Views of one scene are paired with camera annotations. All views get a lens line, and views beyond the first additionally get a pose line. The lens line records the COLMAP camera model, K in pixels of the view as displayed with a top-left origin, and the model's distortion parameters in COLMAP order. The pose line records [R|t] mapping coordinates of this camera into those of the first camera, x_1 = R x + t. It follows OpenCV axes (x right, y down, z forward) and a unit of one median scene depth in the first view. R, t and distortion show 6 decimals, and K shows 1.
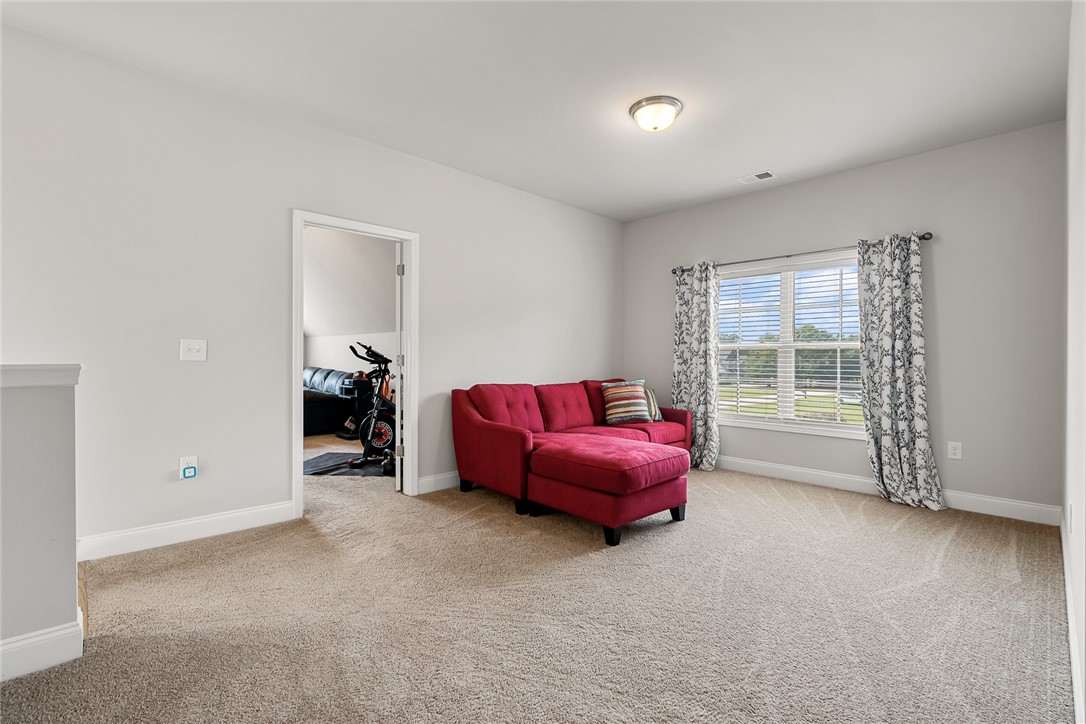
lens RADIAL K [[495.6, 0, 570.6], [0, 495.6, 358.7], [0, 0, 1]] dist [-0.011614, 0.003622]
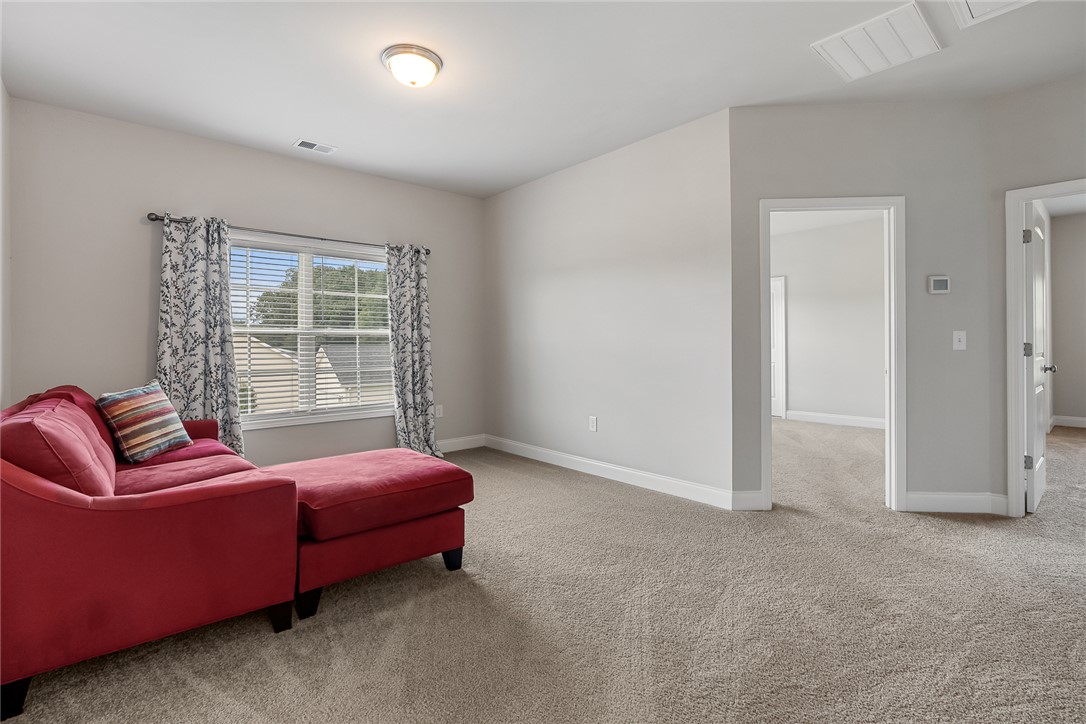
lens RADIAL K [[495.6, 0, 537.7], [0, 495.6, 342.2], [0, 0, 1]] dist [-0.011614, 0.003622]
pose [[0.084197, -0.002027, 0.996447, -0.485116], [0.008768, 0.999961, 0.001293, -0.005383], [-0.996411, 0.008628, 0.084212, 0.512983]]
